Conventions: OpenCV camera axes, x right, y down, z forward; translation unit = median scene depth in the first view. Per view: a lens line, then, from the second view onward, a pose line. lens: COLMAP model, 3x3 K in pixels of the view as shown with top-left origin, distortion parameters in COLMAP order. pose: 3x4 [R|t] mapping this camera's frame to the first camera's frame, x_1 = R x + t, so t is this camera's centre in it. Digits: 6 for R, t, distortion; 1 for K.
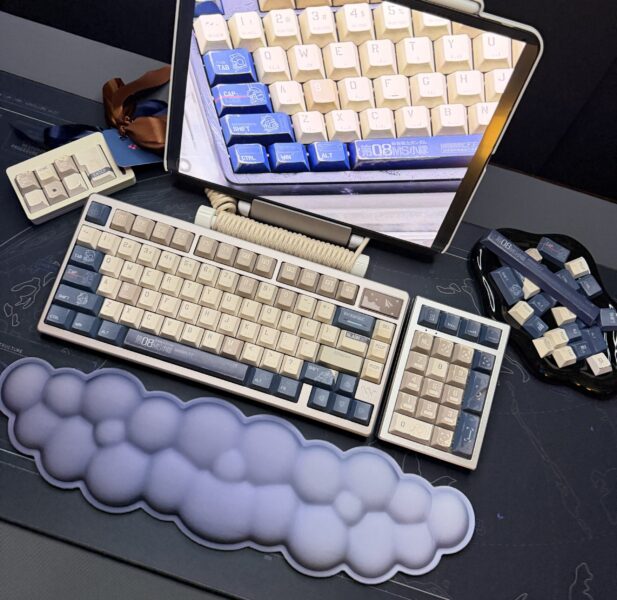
lens RADIAL K [[580.1, 0, 305.7], [0, 580.1, 276.5], [0, 0, 1]] dist [0.175060, -0.394039]
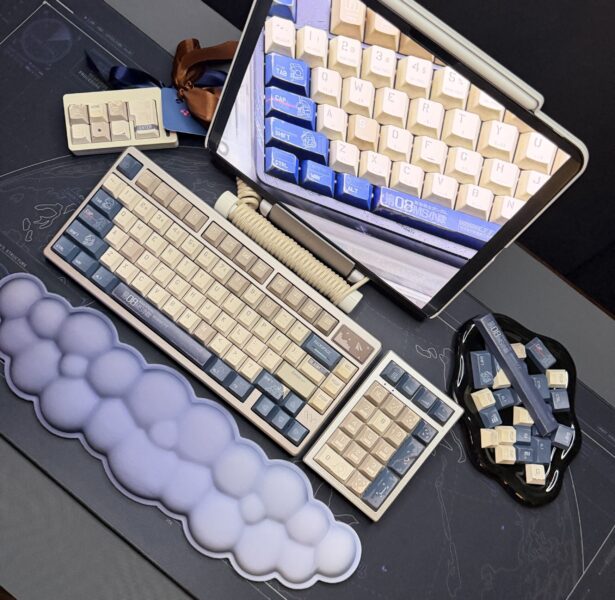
lens RADIAL K [[574.1, 0, 306.9], [0, 574.1, 314.4], [0, 0, 1]] dist [0.173309, -0.390724]
pose [[0.932255, 0.355440, -0.067556, 0.105718], [-0.344834, 0.929417, 0.131429, -0.110815], [0.109503, -0.099230, 0.989021, -0.013607]]
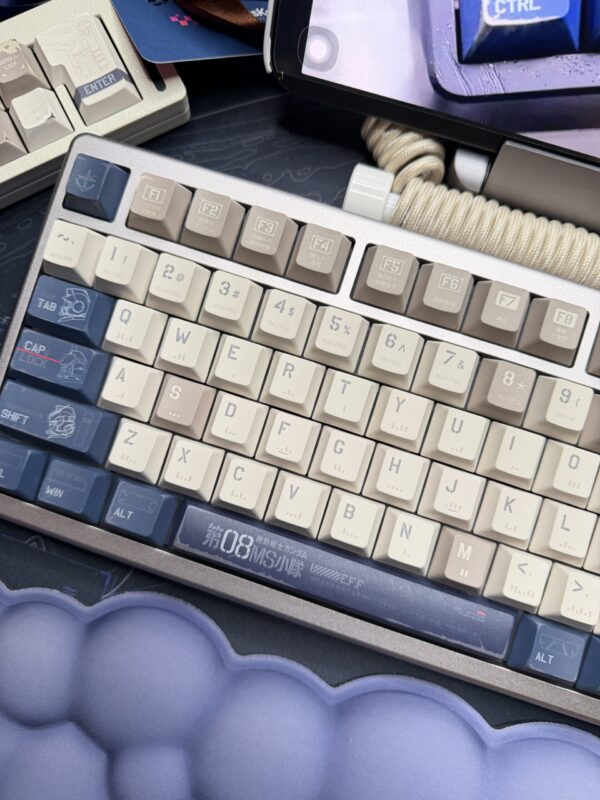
lens RADIAL K [[597.0, 0, 300.0], [0, 597.0, 400.0], [0, 0, 1]] dist [0.054116, -0.139163]
pose [[0.995953, 0.008563, -0.089467, -0.193931], [0.004391, 0.989626, 0.143603, -0.028945], [0.089769, -0.143415, 0.985583, 0.637524]]
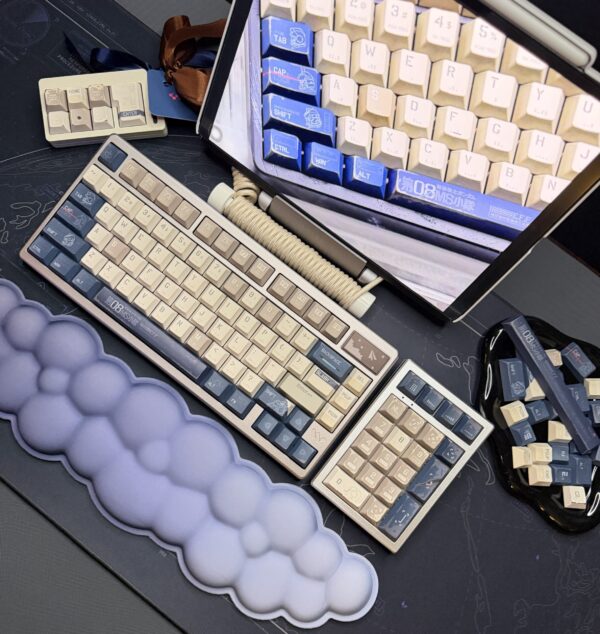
lens RADIAL K [[563.7, 0, 297.1], [0, 563.7, 332.5], [0, 0, 1]] dist [0.128391, -0.271372]
pose [[0.935044, 0.343521, -0.087673, 0.097780], [-0.328468, 0.932461, 0.150418, -0.082128], [0.133423, -0.111850, 0.984727, 0.121838]]
